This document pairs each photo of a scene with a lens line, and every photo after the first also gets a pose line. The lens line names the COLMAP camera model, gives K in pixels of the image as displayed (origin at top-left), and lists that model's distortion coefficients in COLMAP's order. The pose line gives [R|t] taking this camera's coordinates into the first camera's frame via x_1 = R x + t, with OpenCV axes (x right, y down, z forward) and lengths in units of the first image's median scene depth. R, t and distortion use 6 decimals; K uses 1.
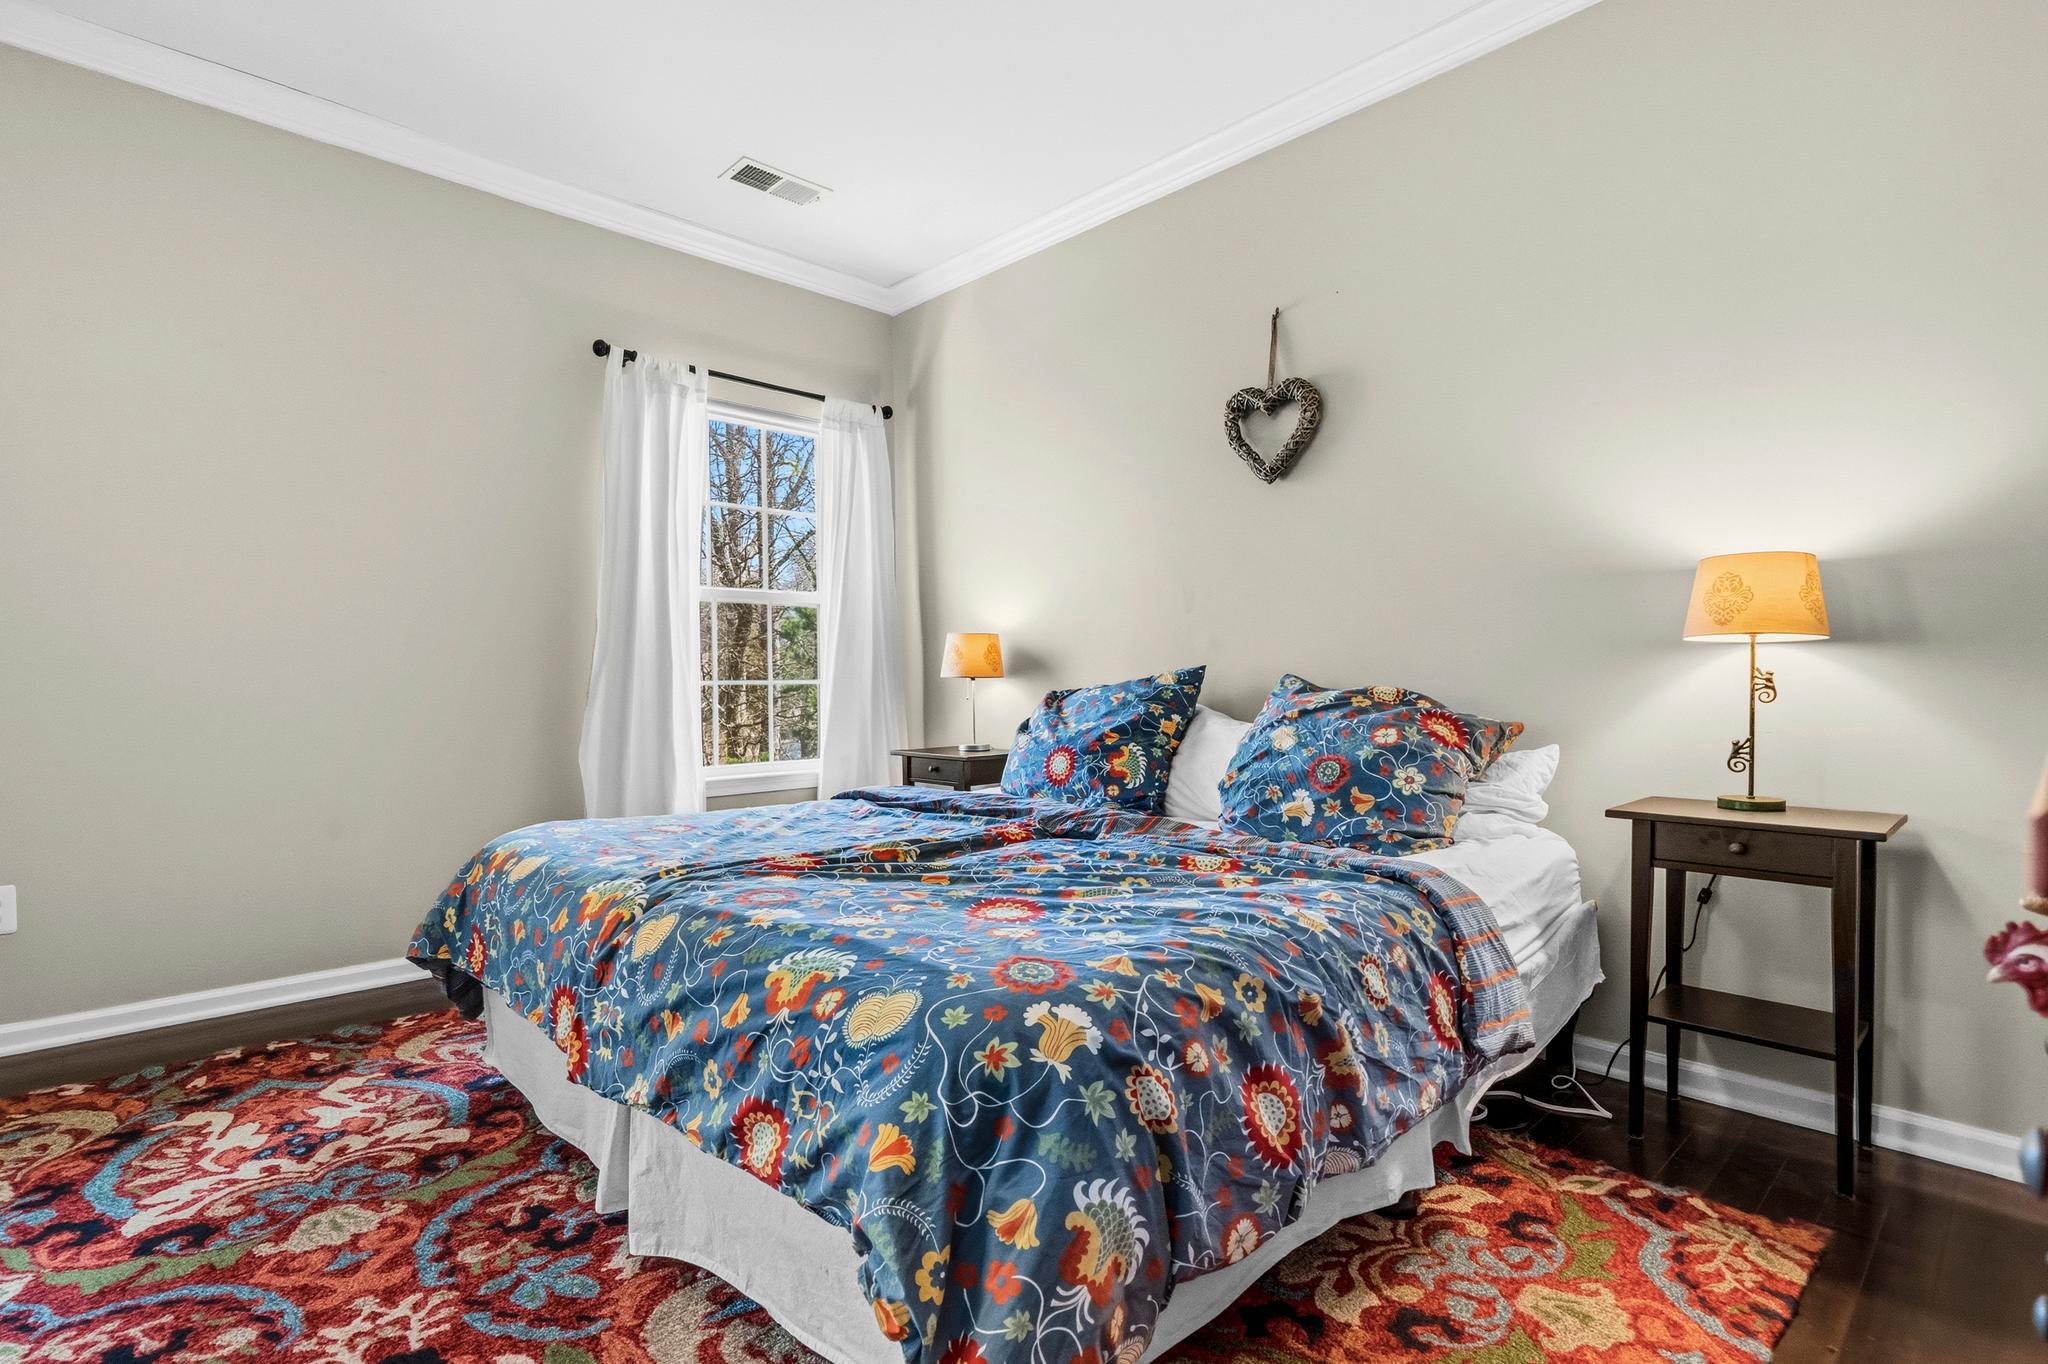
lens RADIAL K [[1003.3, 0, 1028.9], [0, 1003.3, 702.7], [0, 0, 1]] dist [0.001761, 0.000445]
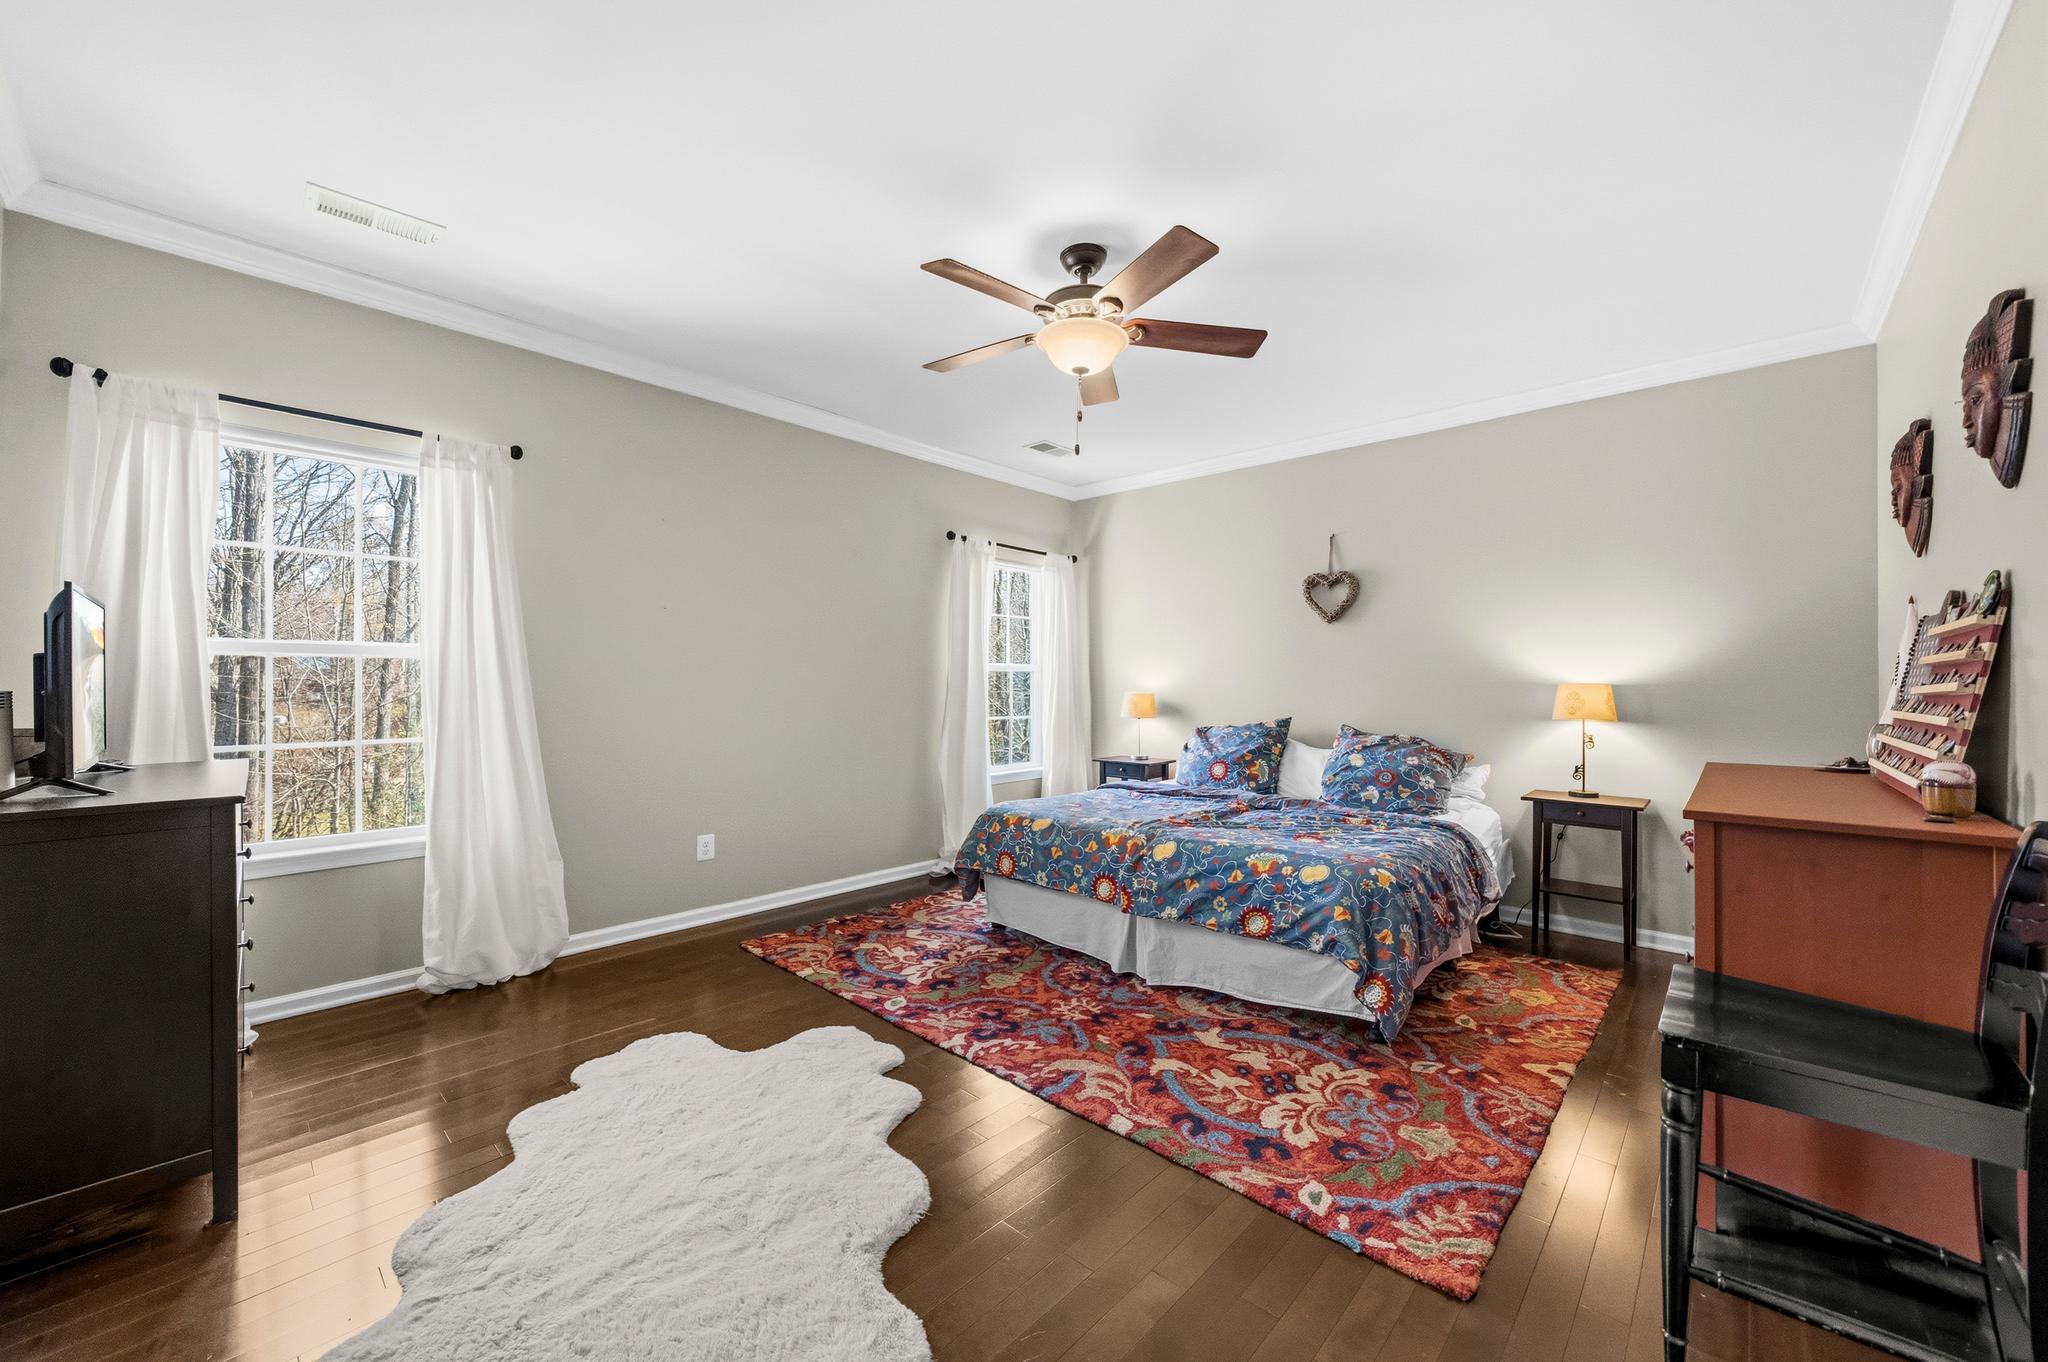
lens RADIAL K [[784.8, 0, 1024.0], [0, 784.8, 681.0], [0, 0, 1]] dist [-0.001811, 0.000143]
pose [[0.998189, 0.009090, 0.059465, -0.610138], [-0.007593, 0.999650, -0.025356, -0.093921], [-0.059674, 0.024858, 0.997908, -0.651229]]
